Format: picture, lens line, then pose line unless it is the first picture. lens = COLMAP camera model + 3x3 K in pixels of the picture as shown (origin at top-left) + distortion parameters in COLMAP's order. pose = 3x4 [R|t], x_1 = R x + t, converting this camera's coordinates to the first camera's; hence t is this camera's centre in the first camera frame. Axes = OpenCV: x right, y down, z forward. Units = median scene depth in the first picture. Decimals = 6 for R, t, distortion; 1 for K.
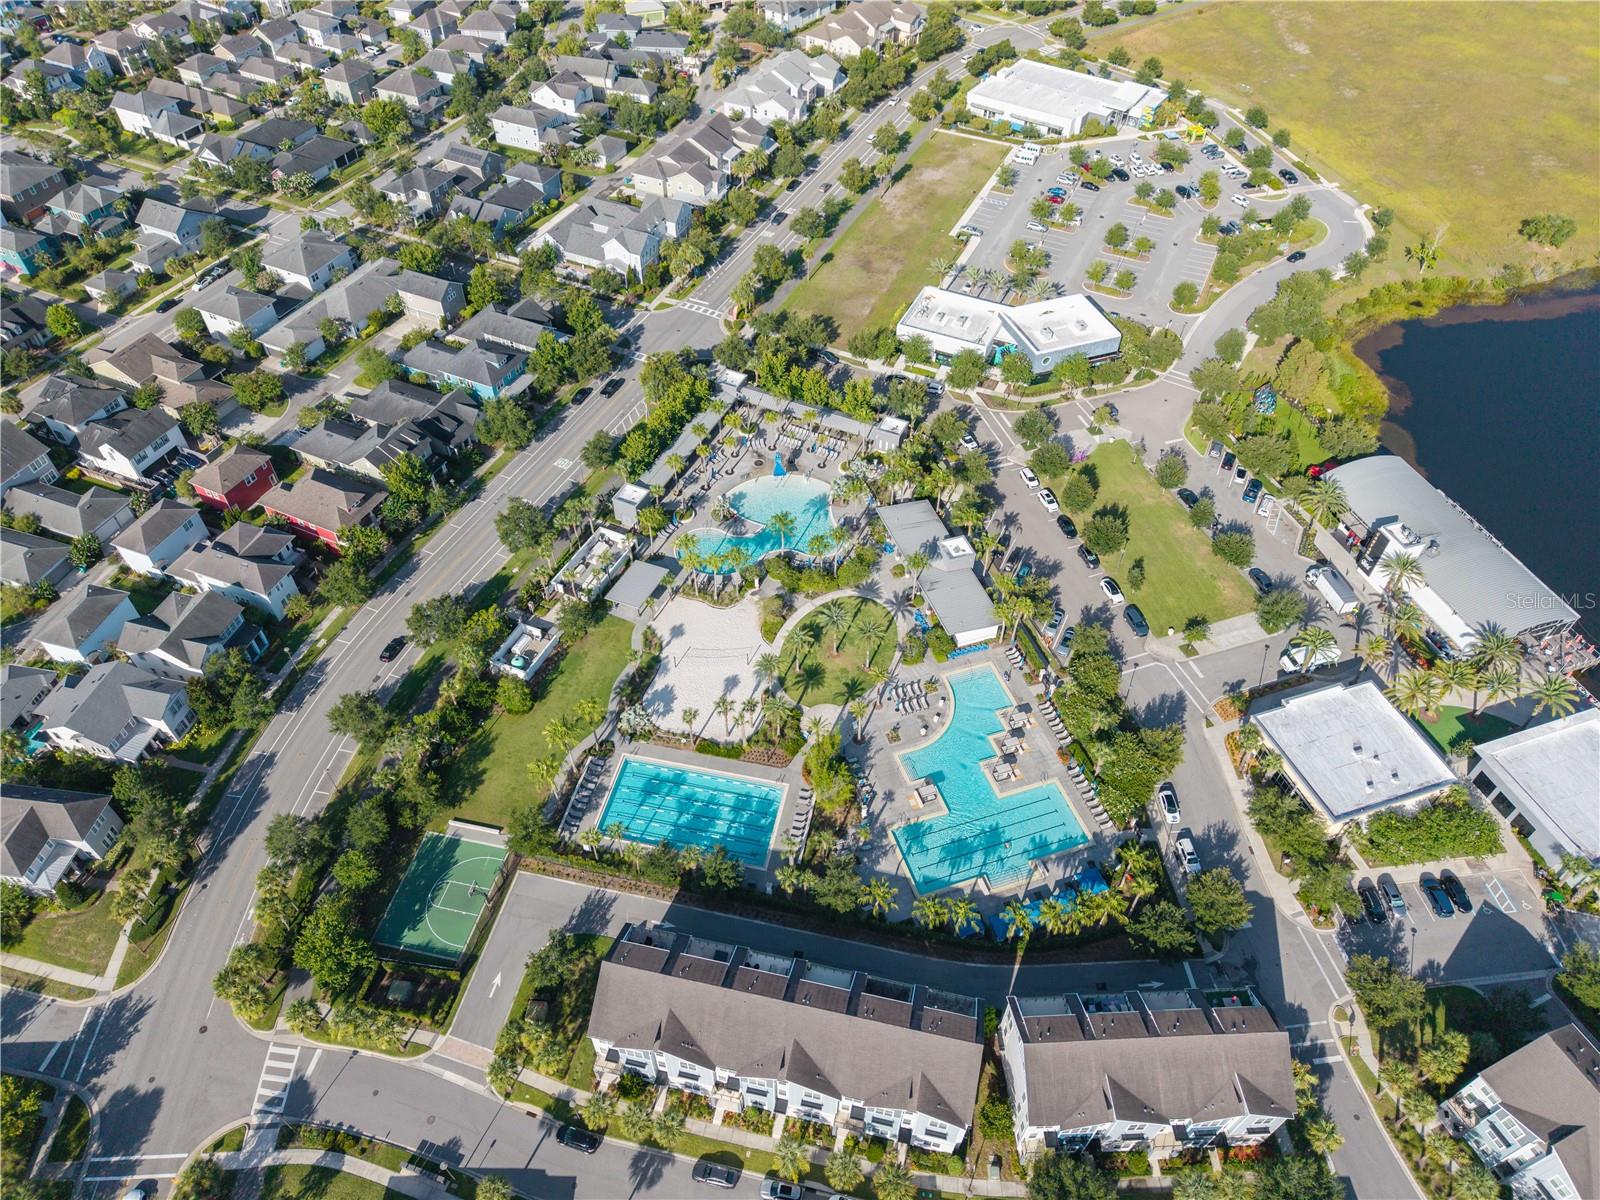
lens RADIAL K [[1079.6, 0, 800.0], [0, 1079.6, 600.0], [0, 0, 1]] dist [0.006603, 0.053696]
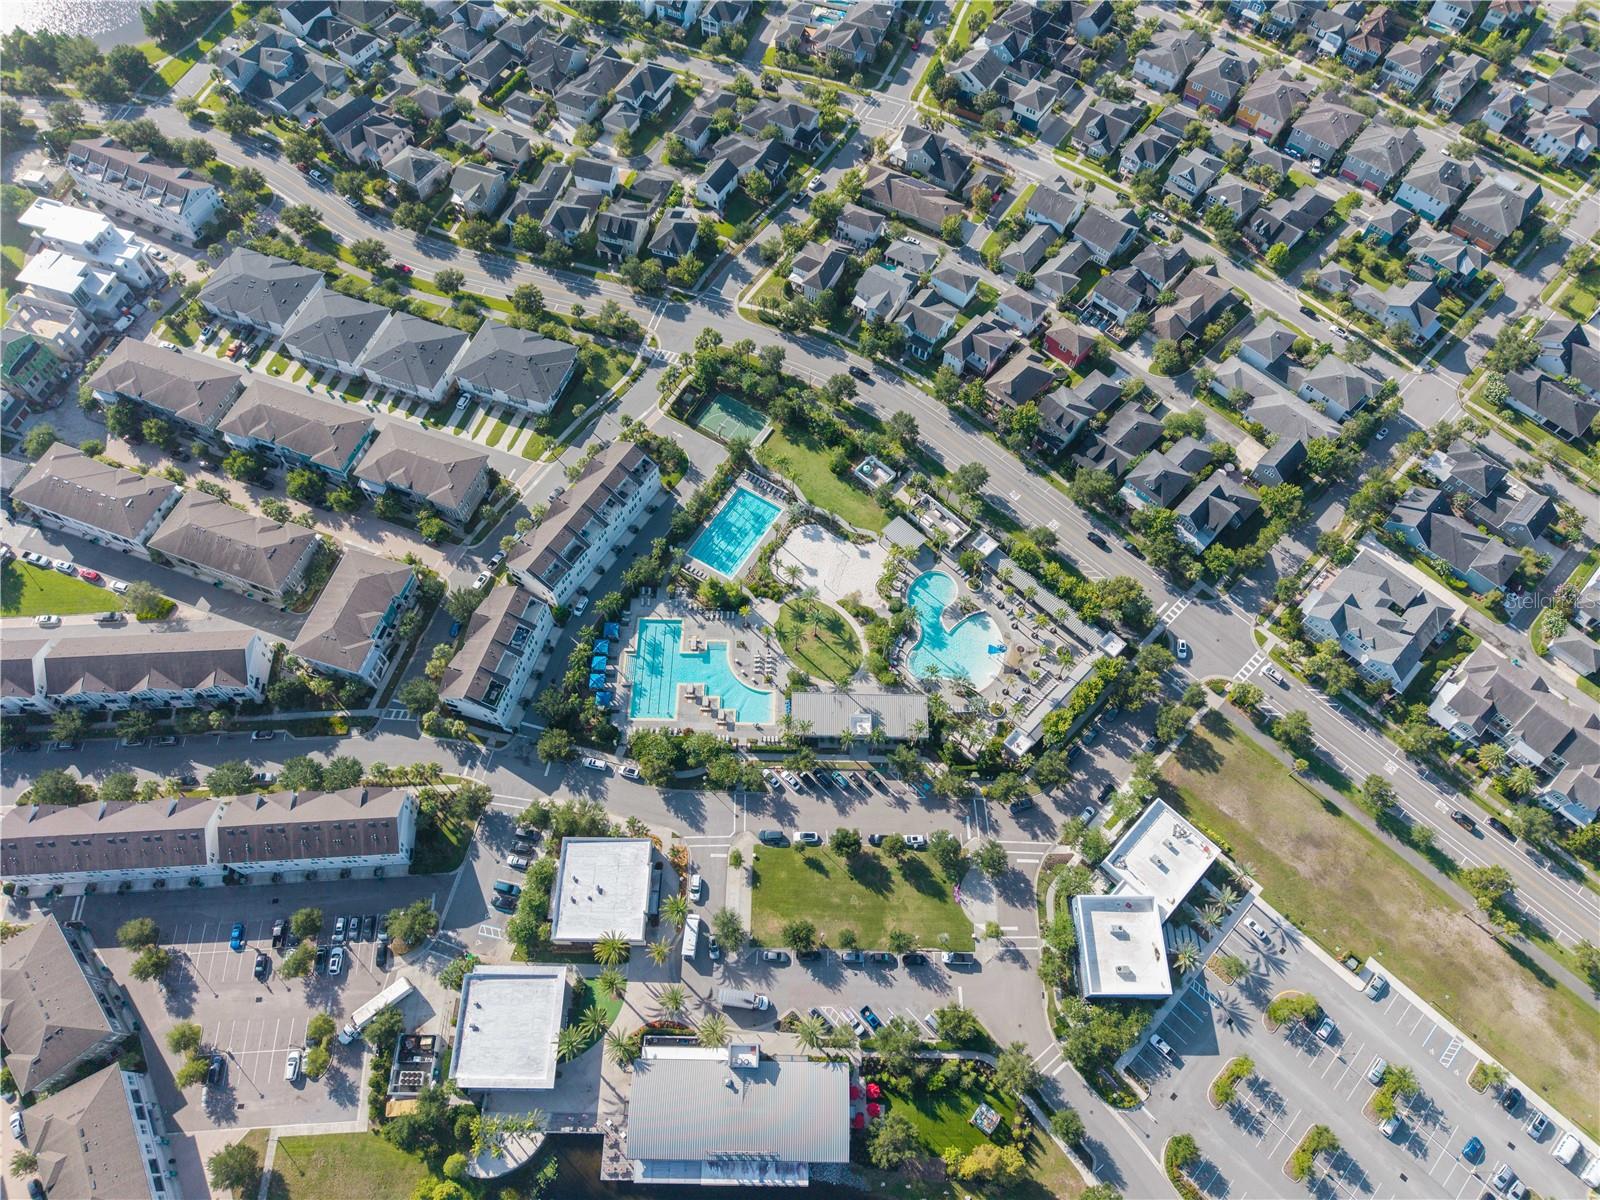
lens RADIAL K [[1106.1, 0, 800.0], [0, 1106.1, 600.0], [0, 0, 1]] dist [0.093993, -0.002803]
pose [[-0.332536, 0.823110, -0.460336, 0.703177], [-0.713420, 0.099690, 0.693610, -1.001829], [0.616808, 0.559063, 0.554072, 0.107521]]
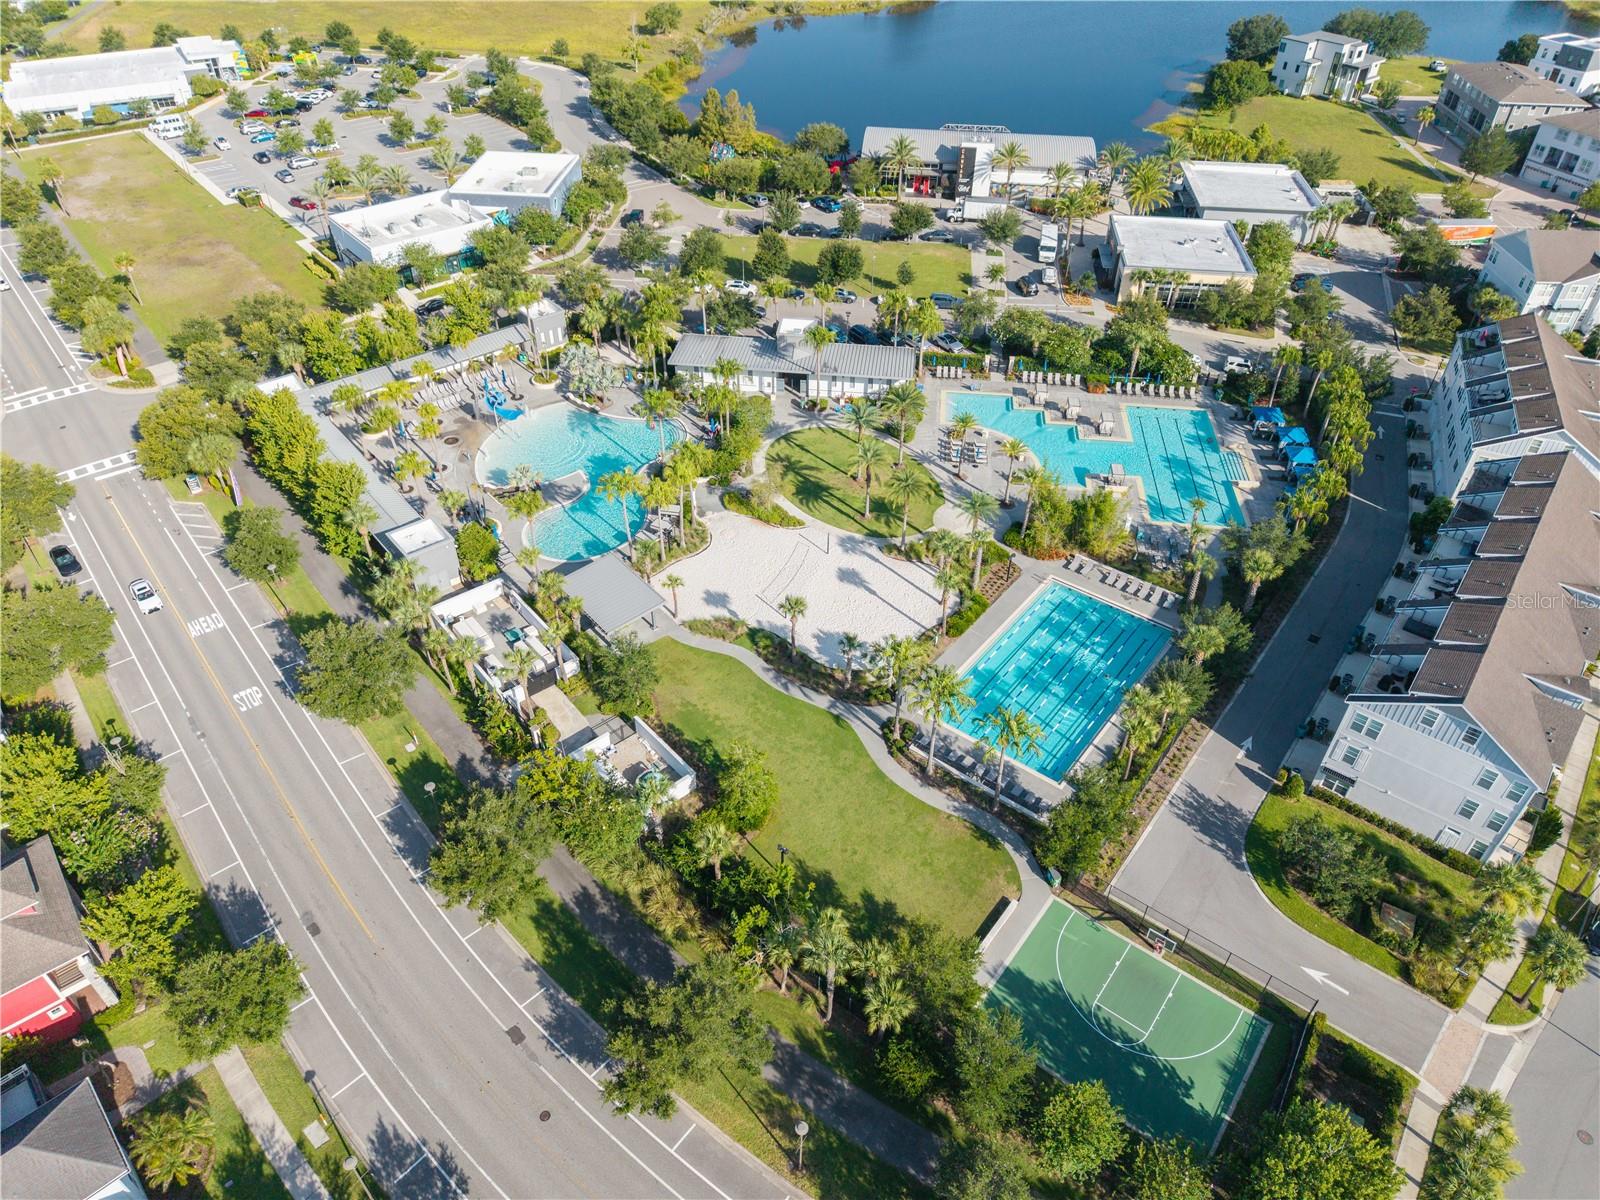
lens RADIAL K [[1106.1, 0, 800.0], [0, 1106.1, 600.0], [0, 0, 1]] dist [0.093993, -0.002803]
pose [[0.427057, -0.576905, 0.696278, -0.538080], [0.658556, 0.726100, 0.197693, -0.064296], [-0.619618, 0.374112, 0.690010, 0.541264]]
